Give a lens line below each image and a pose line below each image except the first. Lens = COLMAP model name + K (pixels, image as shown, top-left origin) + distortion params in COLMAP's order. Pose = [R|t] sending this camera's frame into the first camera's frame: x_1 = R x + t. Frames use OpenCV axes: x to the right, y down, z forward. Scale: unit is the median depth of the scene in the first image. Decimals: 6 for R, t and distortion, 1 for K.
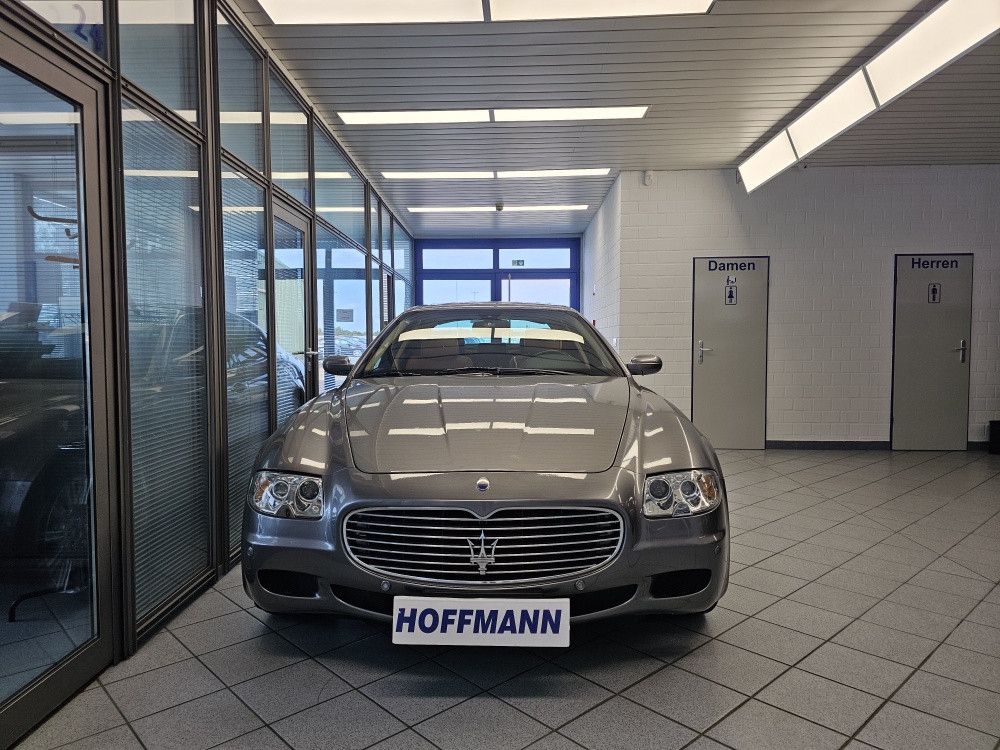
lens RADIAL K [[684.7, 0, 503.1], [0, 684.7, 361.9], [0, 0, 1]] dist [0.062483, -0.085254]
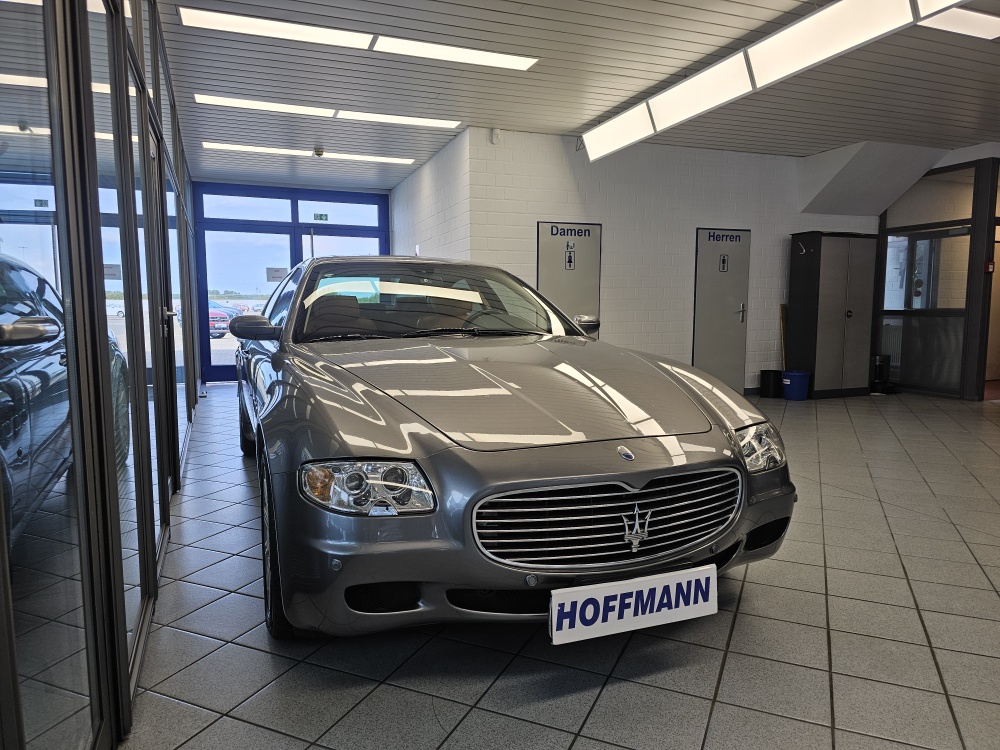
lens RADIAL K [[676.6, 0, 506.6], [0, 676.6, 368.5], [0, 0, 1]] dist [0.083445, -0.103172]
pose [[0.914491, -0.033513, 0.403215, -0.527139], [0.009379, 0.998052, 0.061679, 0.010929], [-0.404497, -0.052623, 0.913024, 0.256283]]
